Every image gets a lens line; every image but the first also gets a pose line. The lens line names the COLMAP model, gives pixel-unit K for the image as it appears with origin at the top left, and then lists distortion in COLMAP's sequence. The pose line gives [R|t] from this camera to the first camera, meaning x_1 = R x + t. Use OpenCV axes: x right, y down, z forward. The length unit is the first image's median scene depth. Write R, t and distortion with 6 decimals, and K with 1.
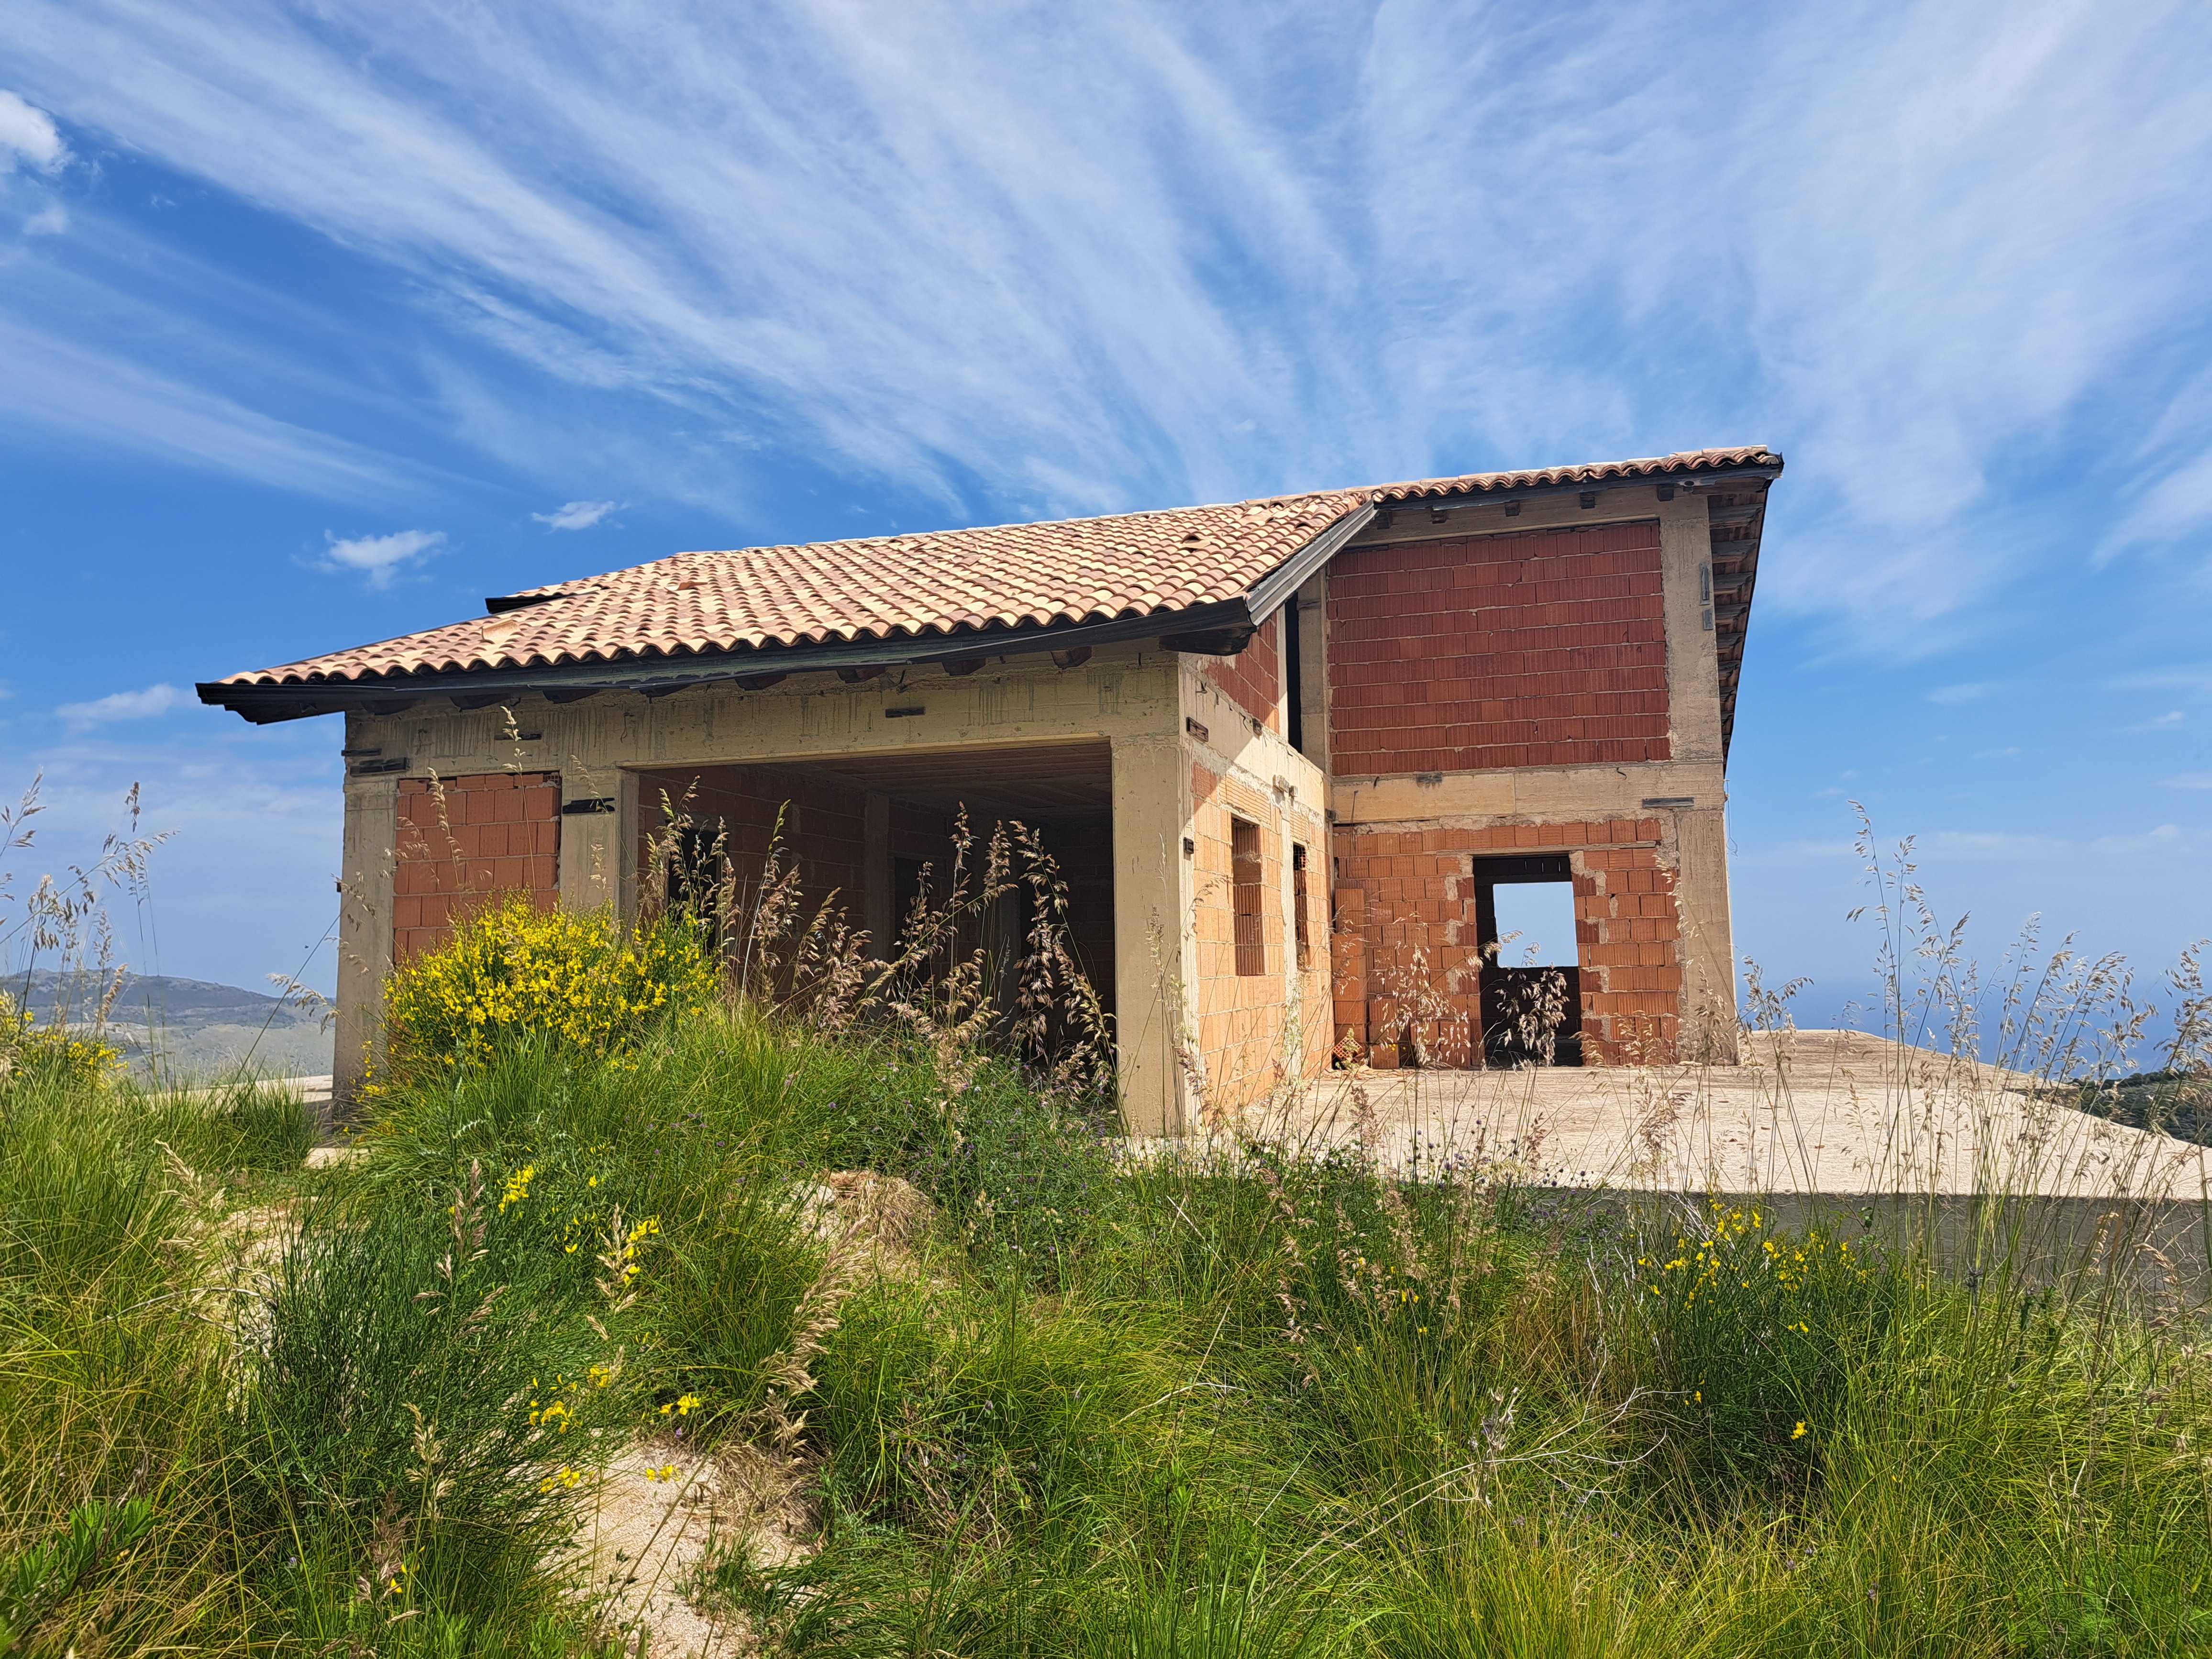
lens RADIAL K [[1579.9, 0, 1126.5], [0, 1579.9, 831.9], [0, 0, 1]] dist [0.077079, -0.075131]
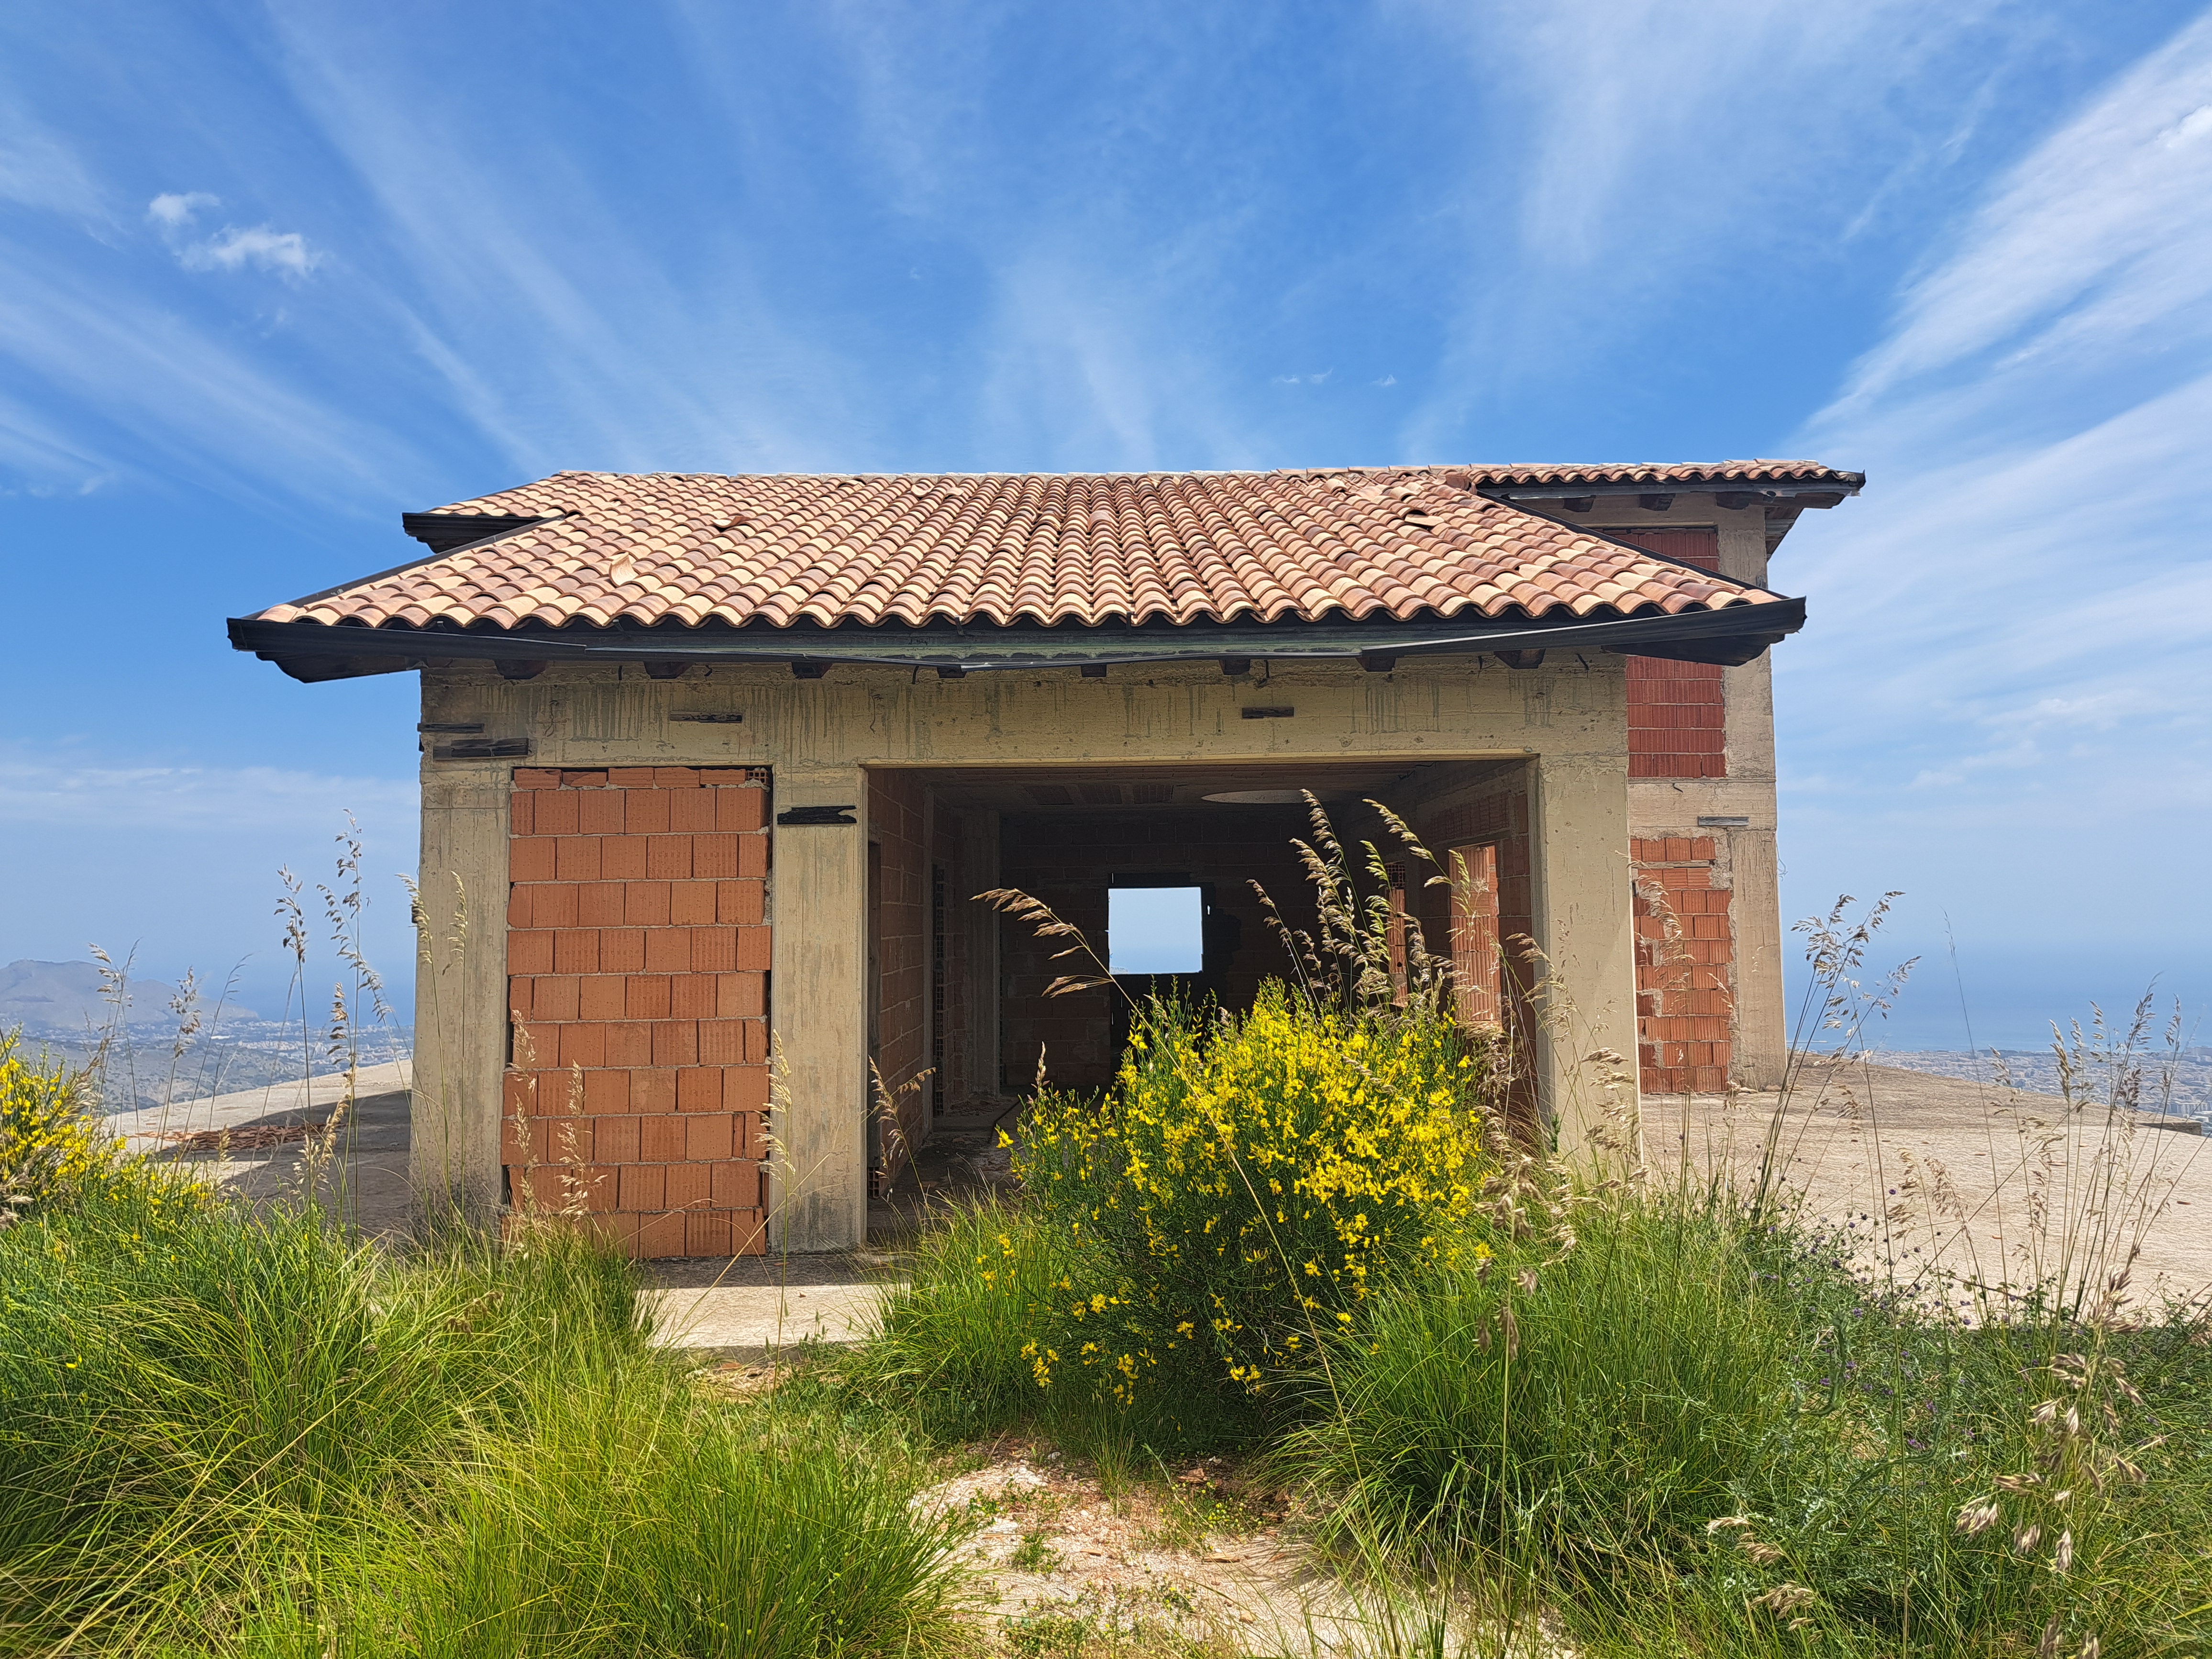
lens RADIAL K [[1579.9, 0, 1105.8], [0, 1579.9, 844.3], [0, 0, 1]] dist [0.077079, -0.075131]
pose [[0.959101, 0.020594, 0.282313, -0.402686], [-0.028785, 0.999275, 0.024900, -0.024182], [-0.281596, -0.032008, 0.958999, 0.233985]]
